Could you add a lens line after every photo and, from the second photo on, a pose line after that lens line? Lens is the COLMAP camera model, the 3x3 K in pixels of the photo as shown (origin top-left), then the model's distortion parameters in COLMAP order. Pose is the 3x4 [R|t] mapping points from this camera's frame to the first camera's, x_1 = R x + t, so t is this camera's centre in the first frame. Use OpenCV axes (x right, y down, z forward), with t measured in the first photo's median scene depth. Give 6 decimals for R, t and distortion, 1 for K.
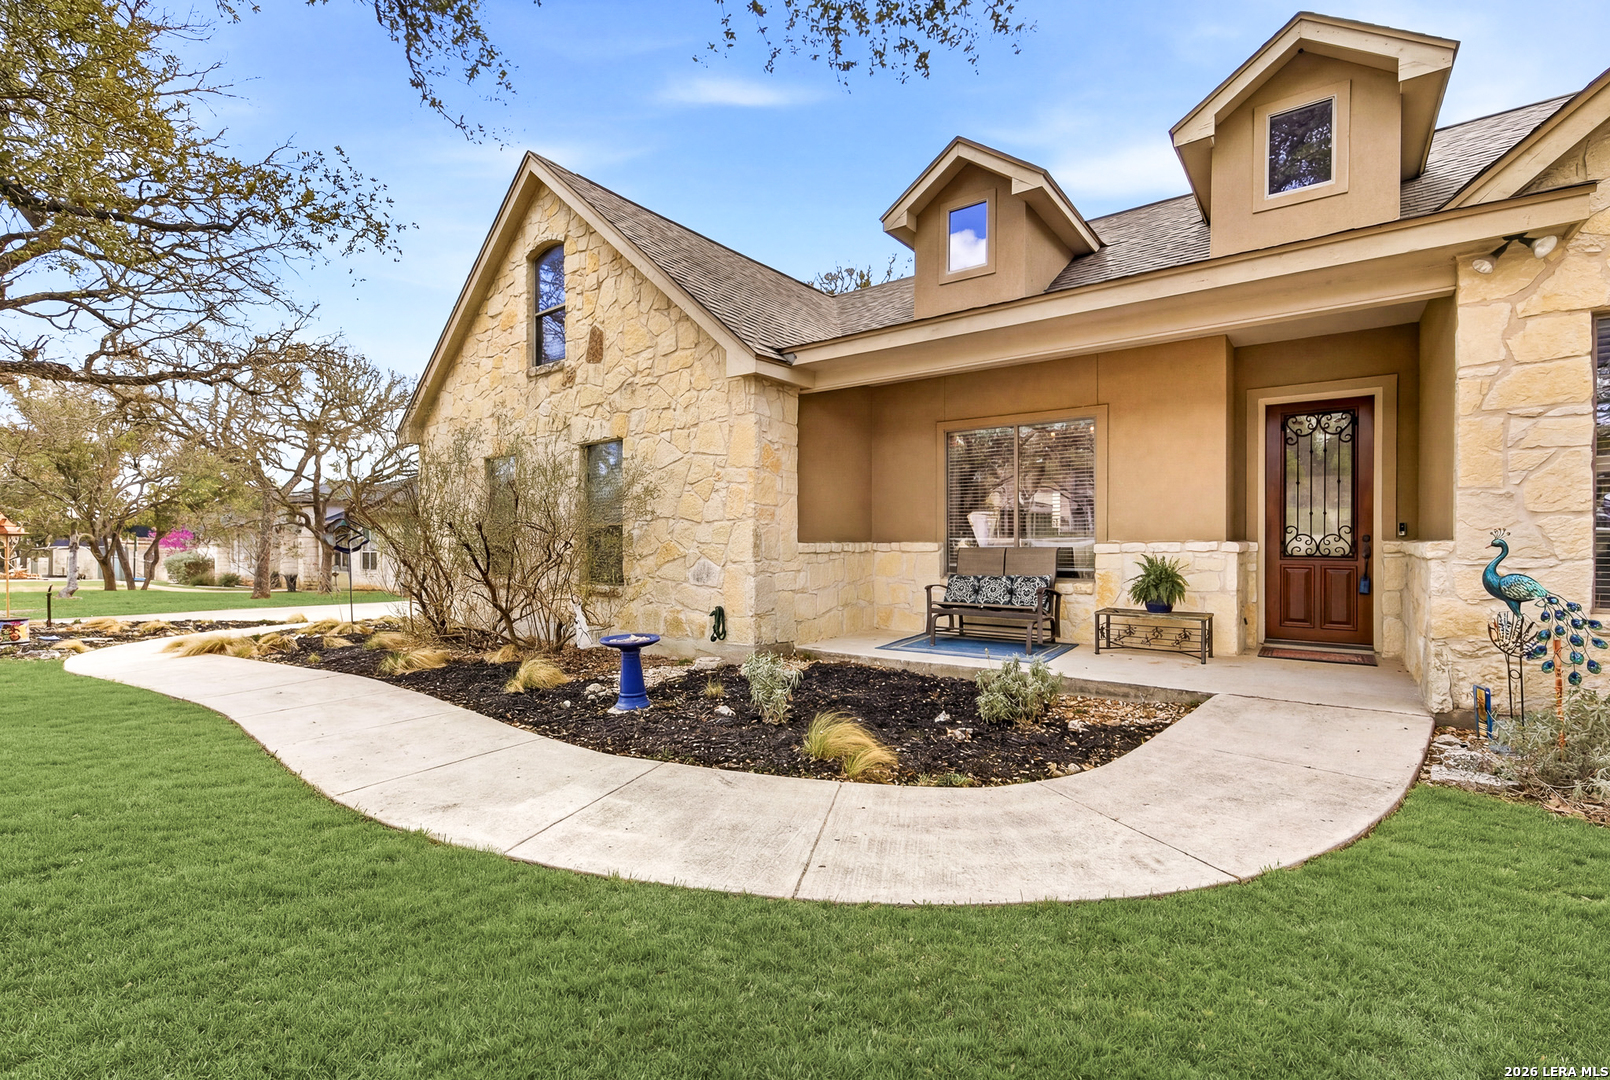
lens RADIAL K [[637.9, 0, 805.0], [0, 637.9, 540.0], [0, 0, 1]] dist [-0.030667, 0.000180]
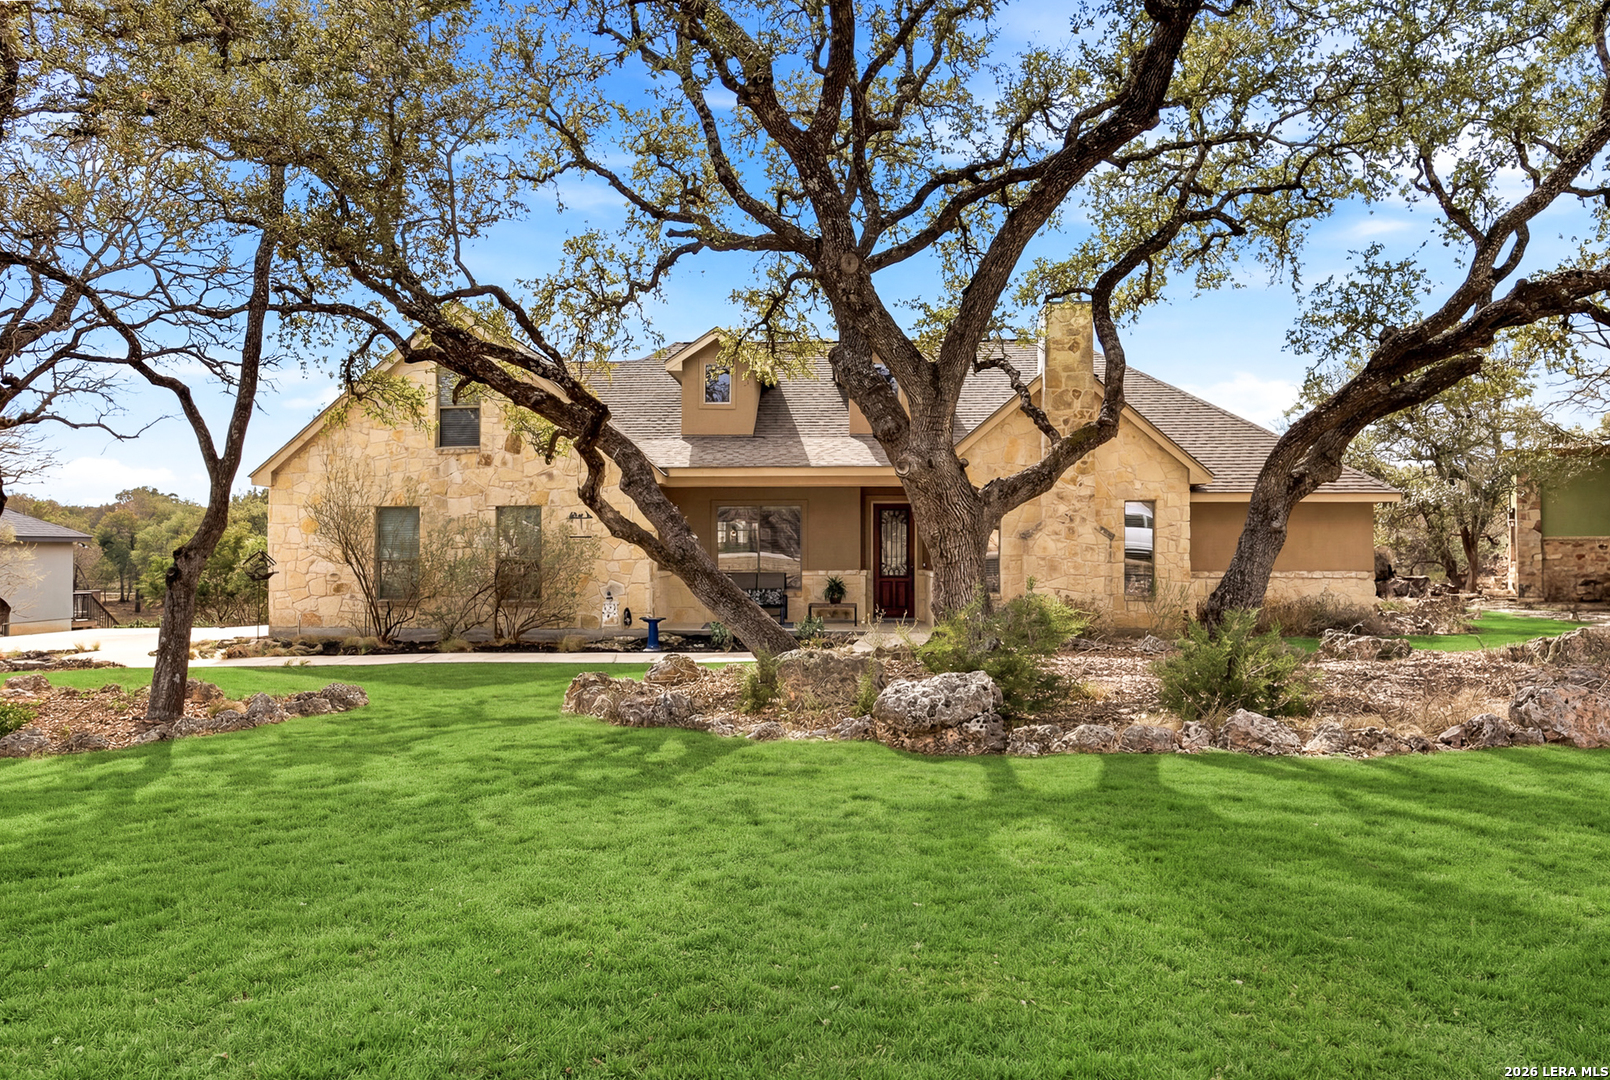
lens RADIAL K [[637.9, 0, 805.0], [0, 637.9, 540.0], [0, 0, 1]] dist [-0.030667, 0.000180]
pose [[0.852789, 0.018875, 0.521914, -0.601260], [0.007797, 0.998775, -0.048861, 0.004087], [-0.522197, 0.045738, 0.851597, -0.734918]]
